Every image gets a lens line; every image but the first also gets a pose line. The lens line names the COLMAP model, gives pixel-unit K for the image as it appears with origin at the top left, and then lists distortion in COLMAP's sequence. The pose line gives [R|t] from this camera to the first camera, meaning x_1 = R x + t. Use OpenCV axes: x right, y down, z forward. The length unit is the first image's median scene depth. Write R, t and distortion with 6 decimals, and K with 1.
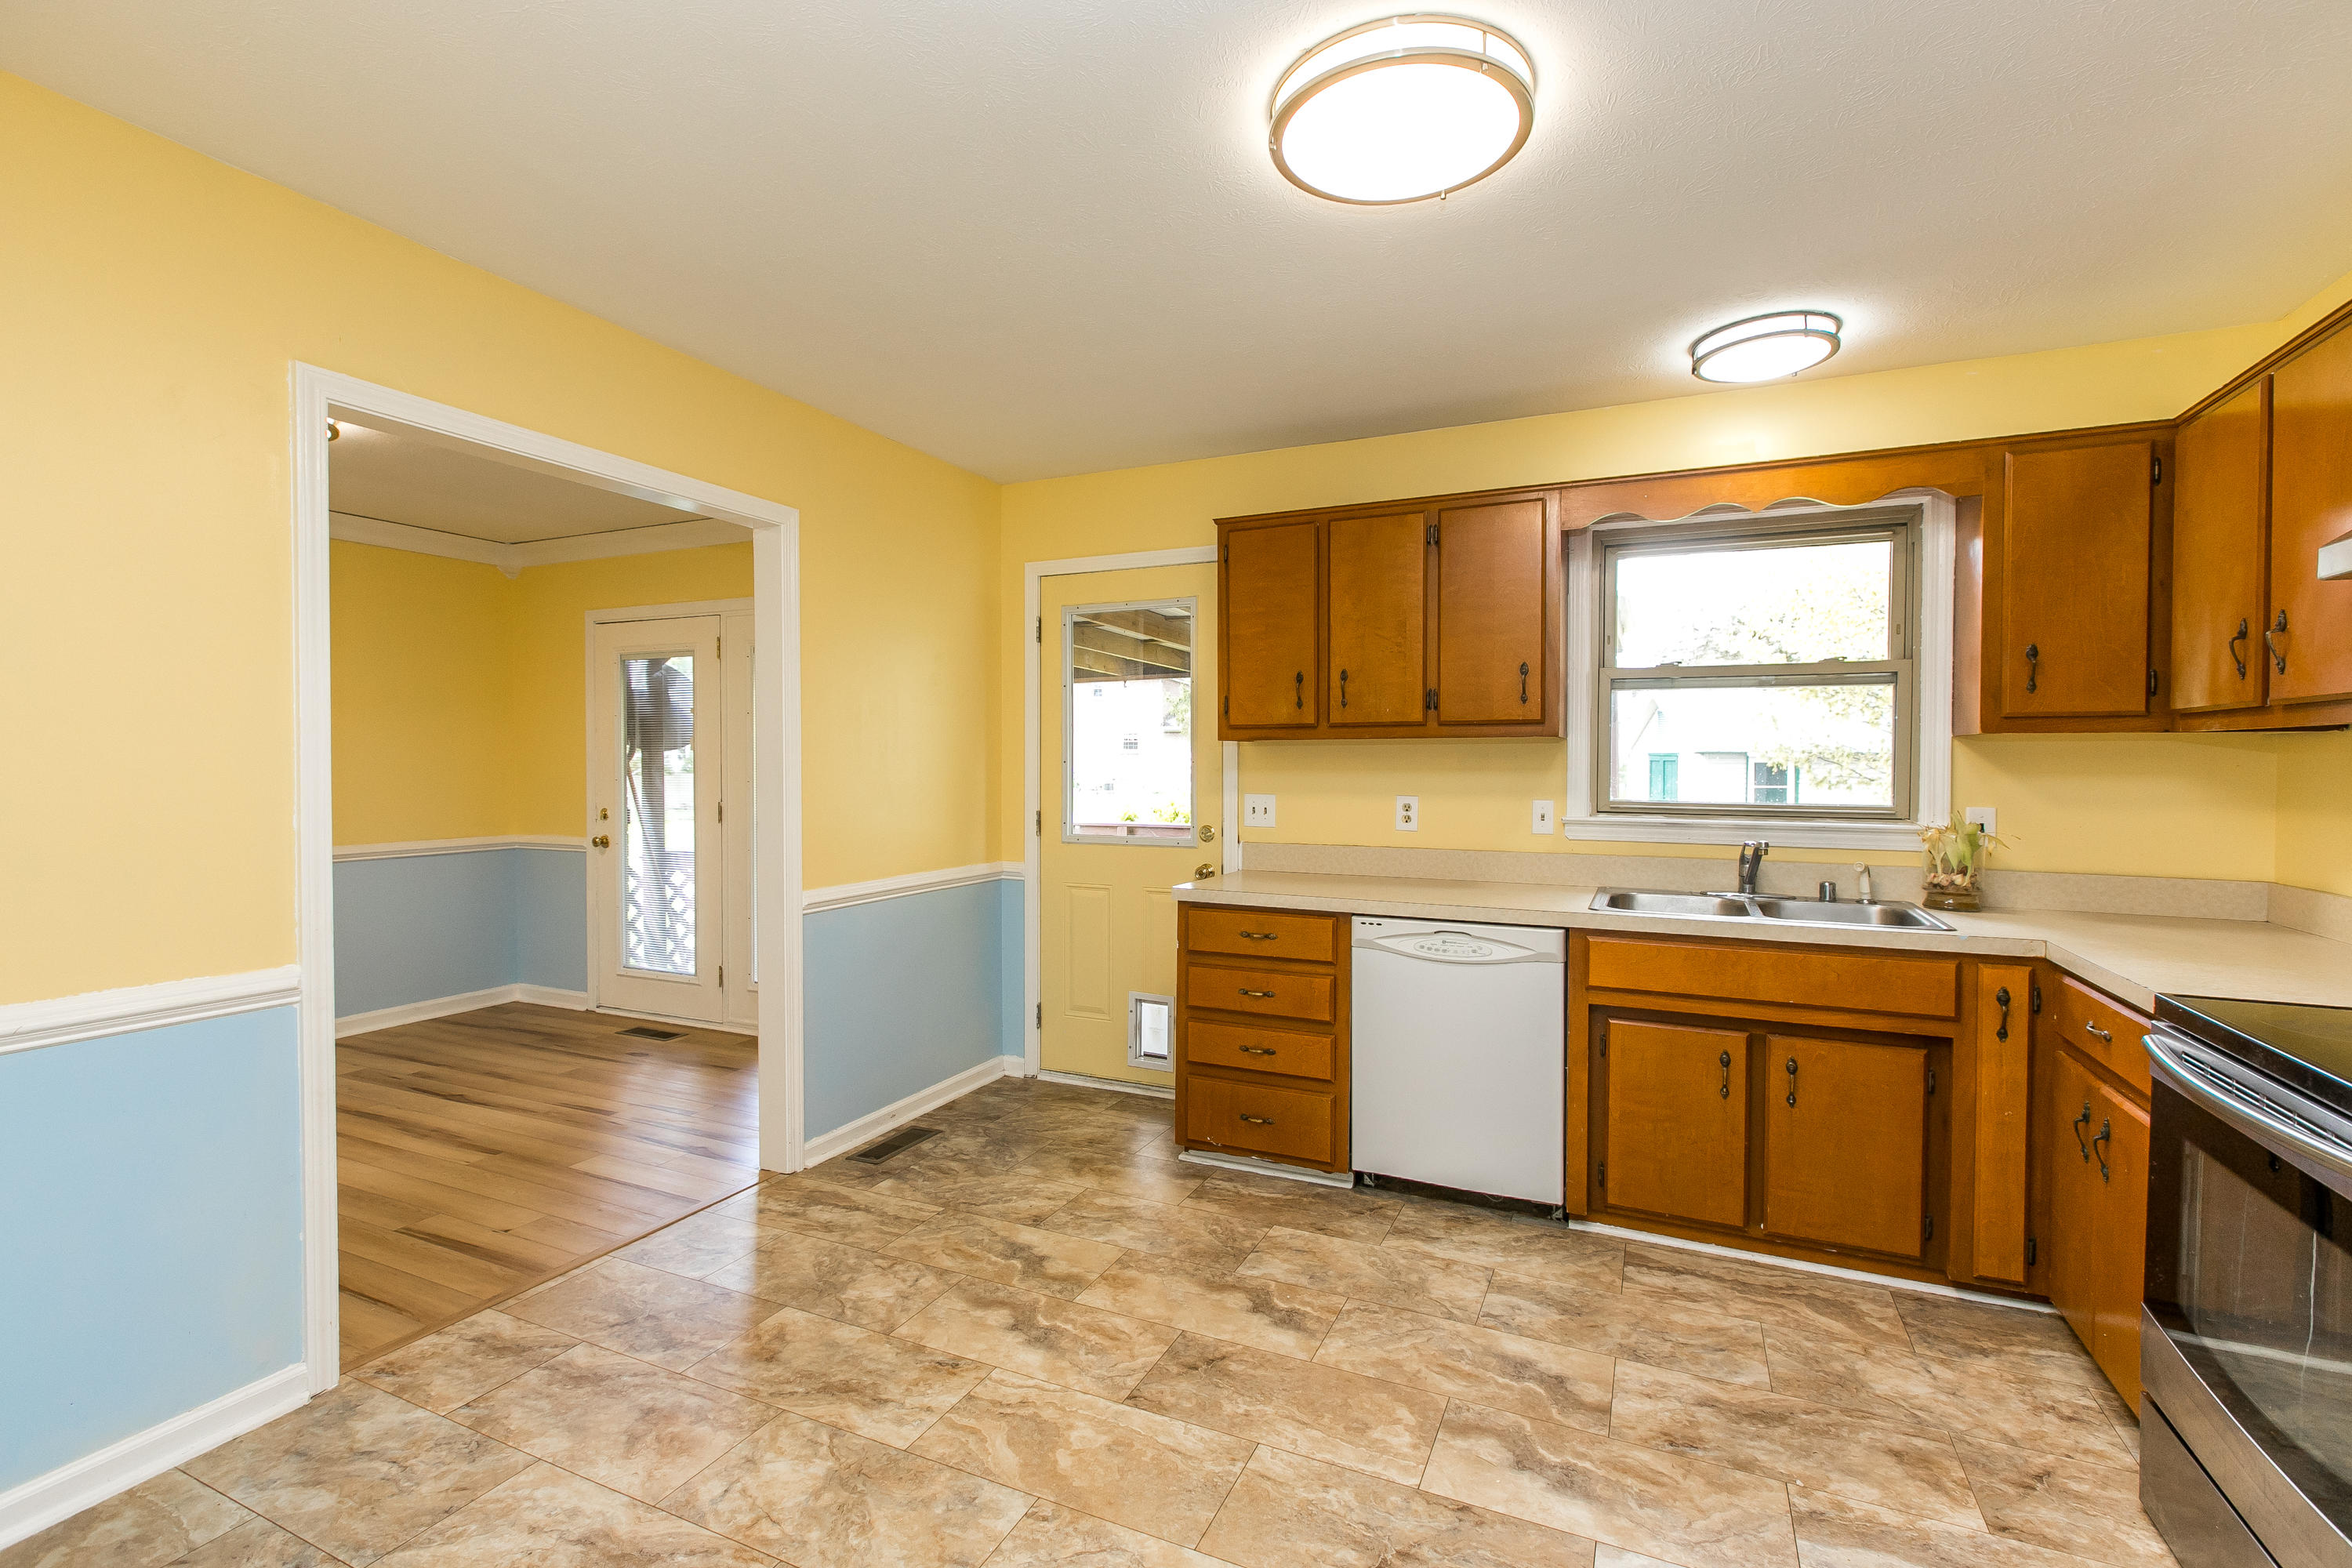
lens RADIAL K [[1062.0, 0, 1176.0], [0, 1062.0, 784.0], [0, 0, 1]] dist [0.001668, 0.000374]
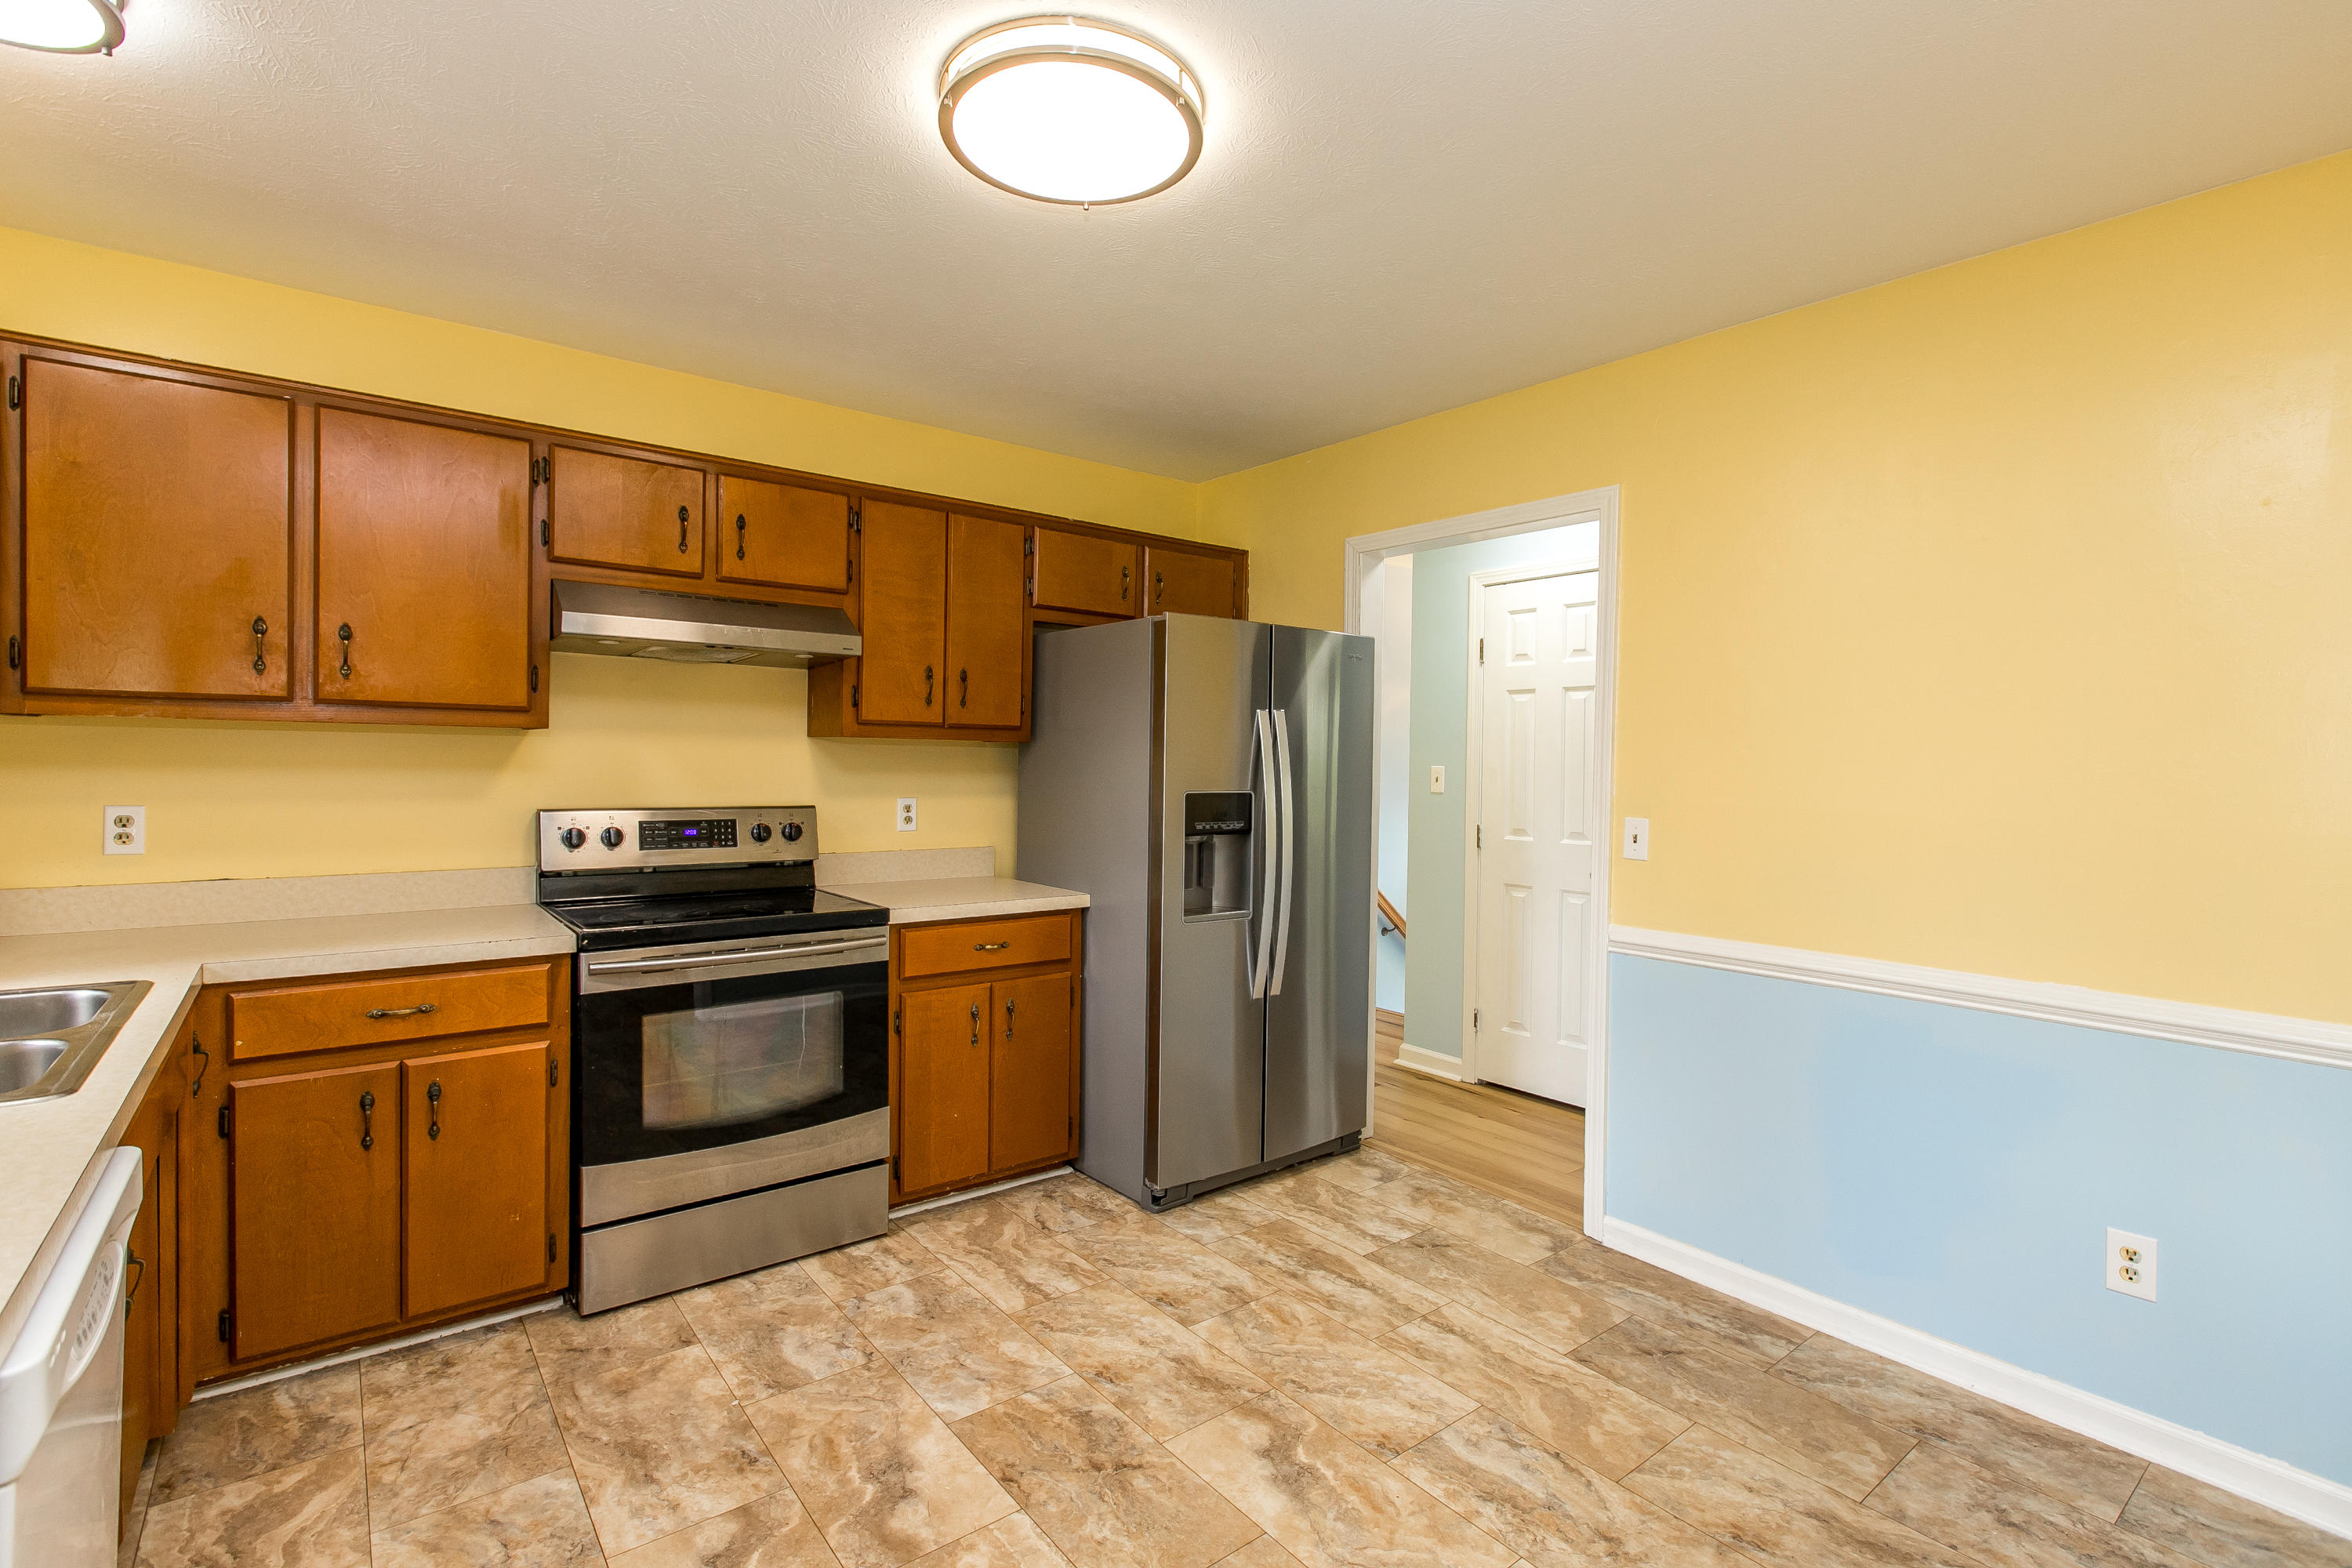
lens RADIAL K [[1091.5, 0, 1176.0], [0, 1091.5, 784.0], [0, 0, 1]] dist [-0.002994, -0.001424]
pose [[-0.892971, -0.028336, 0.449222, -0.232341], [-0.010069, 0.999024, 0.043003, -0.036923], [-0.450002, 0.033877, -0.892385, 1.258846]]
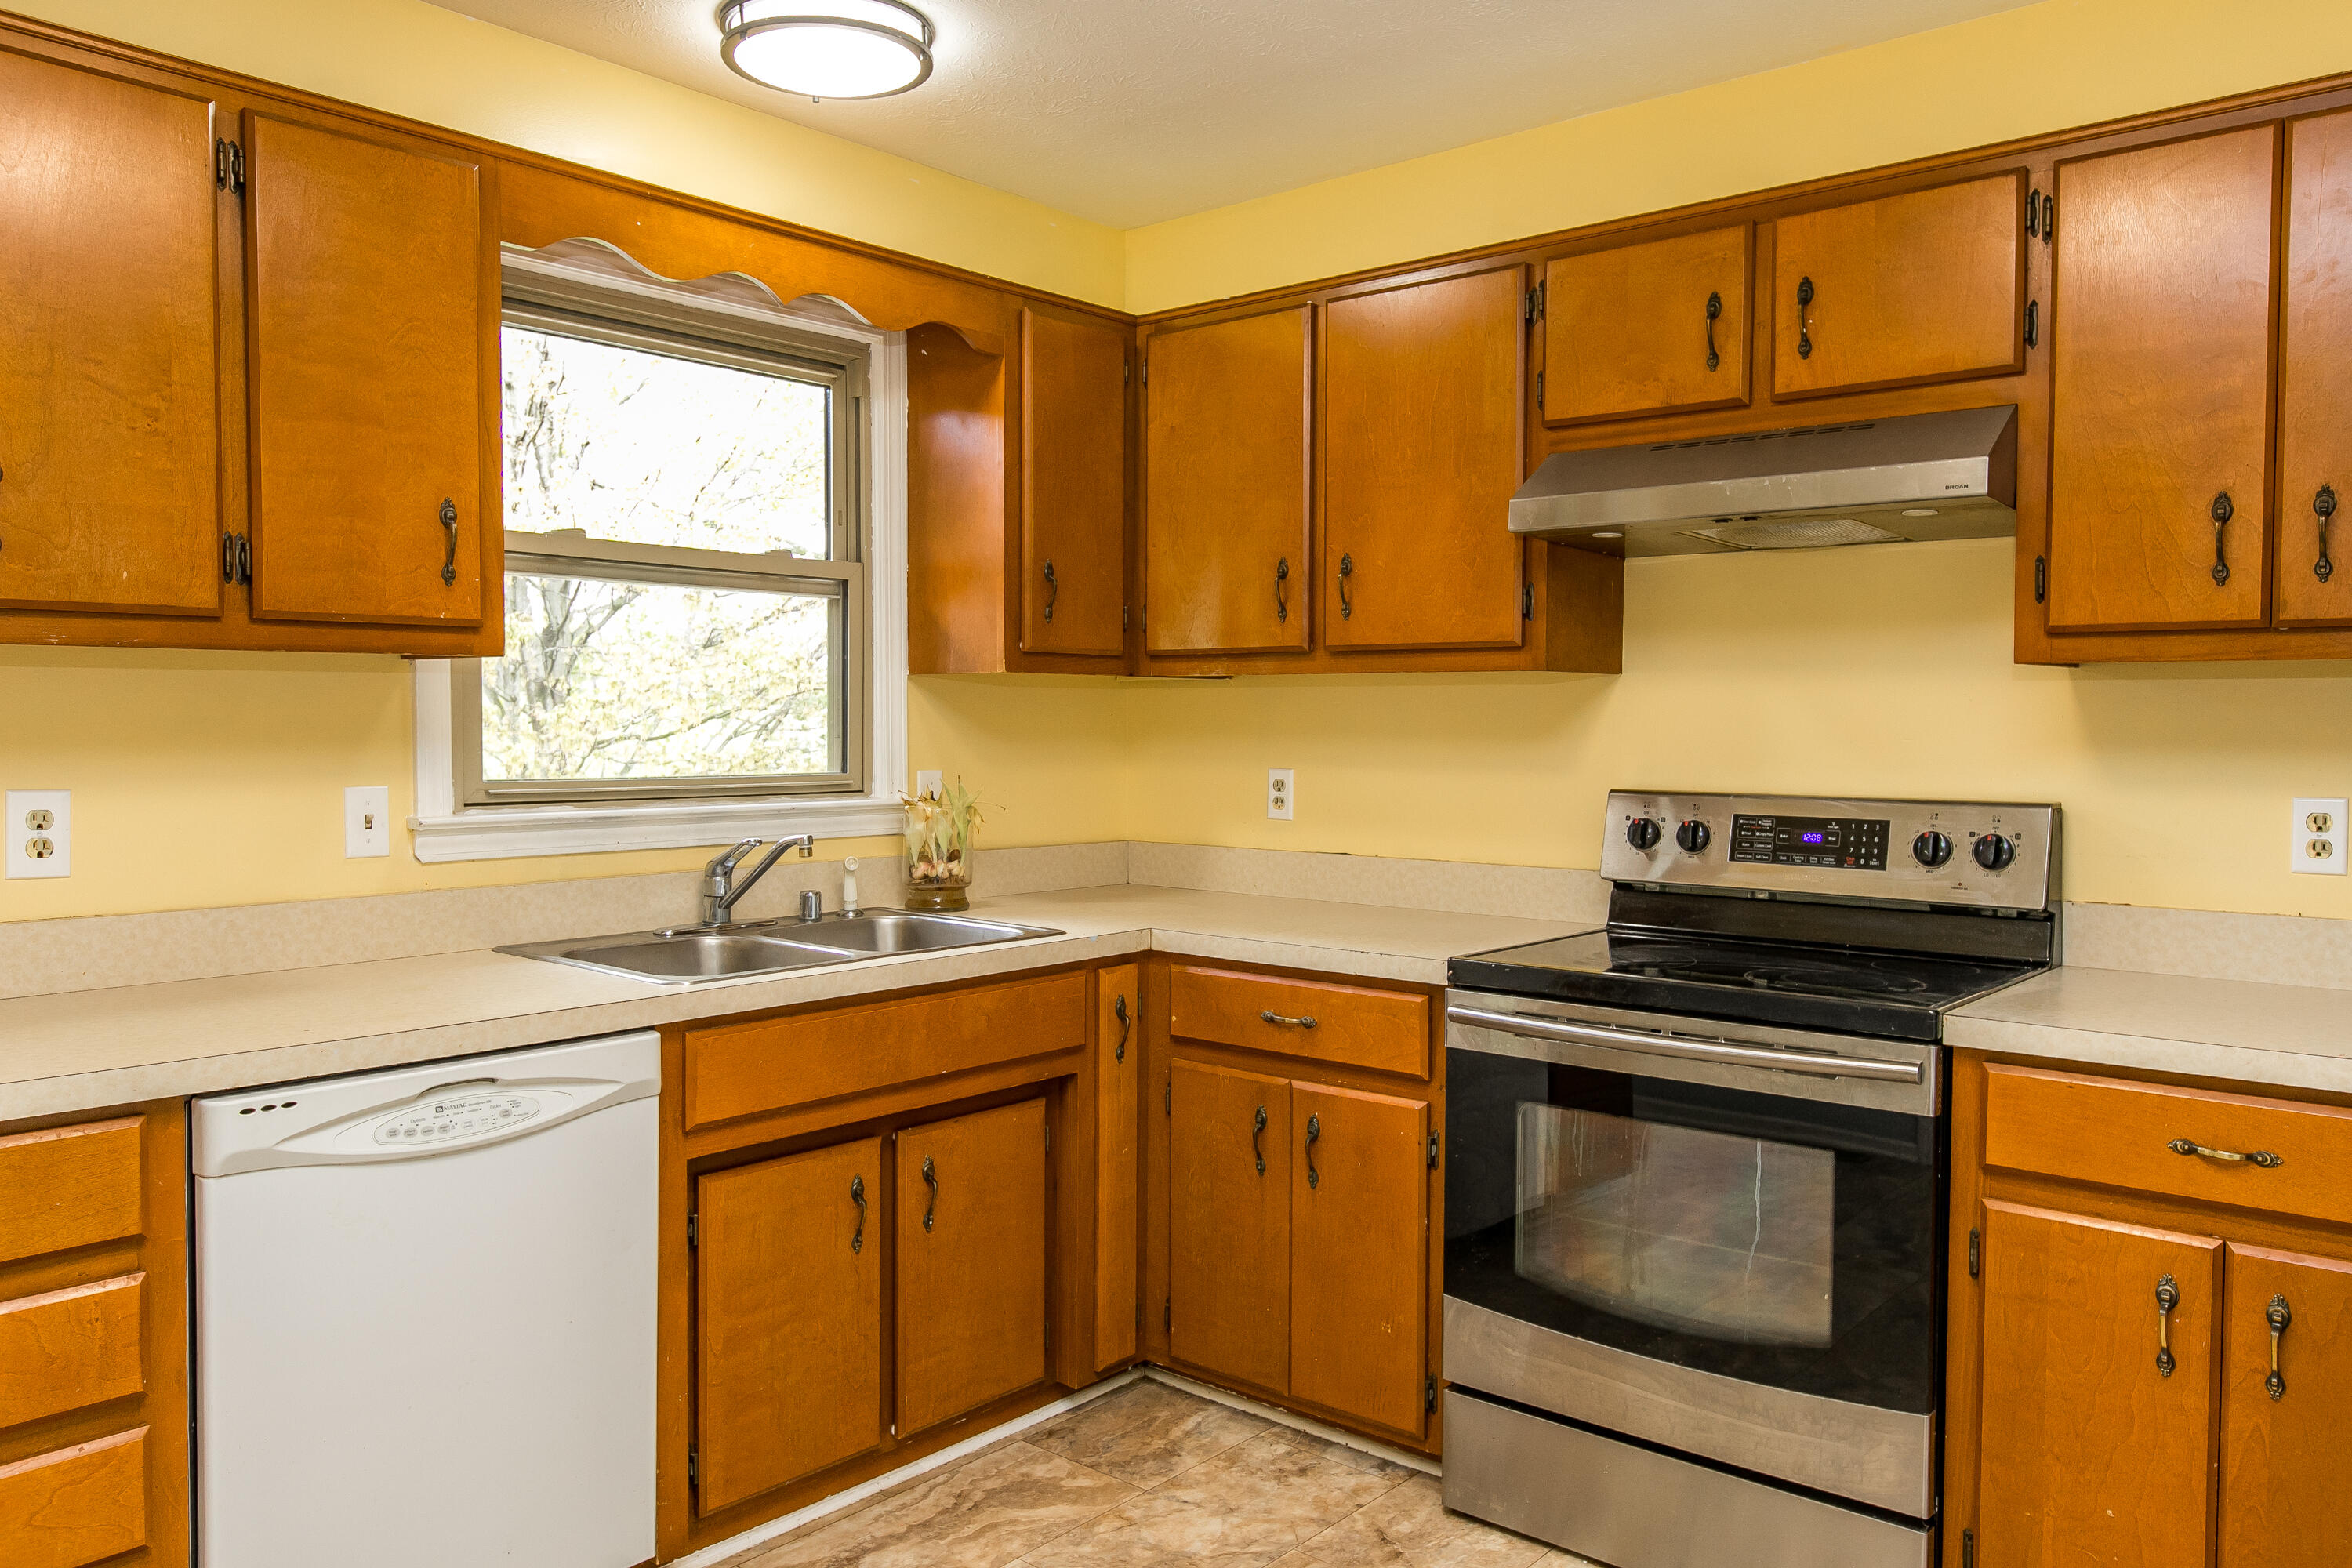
lens RADIAL K [[1702.4, 0, 1176.0], [0, 1702.4, 784.0], [0, 0, 1]] dist [0.007111, 0.000416]
pose [[0.272749, -0.039484, 0.961275, -0.381493], [0.017339, 0.999197, 0.036122, -0.009908], [-0.961929, 0.006815, 0.273214, 0.552296]]
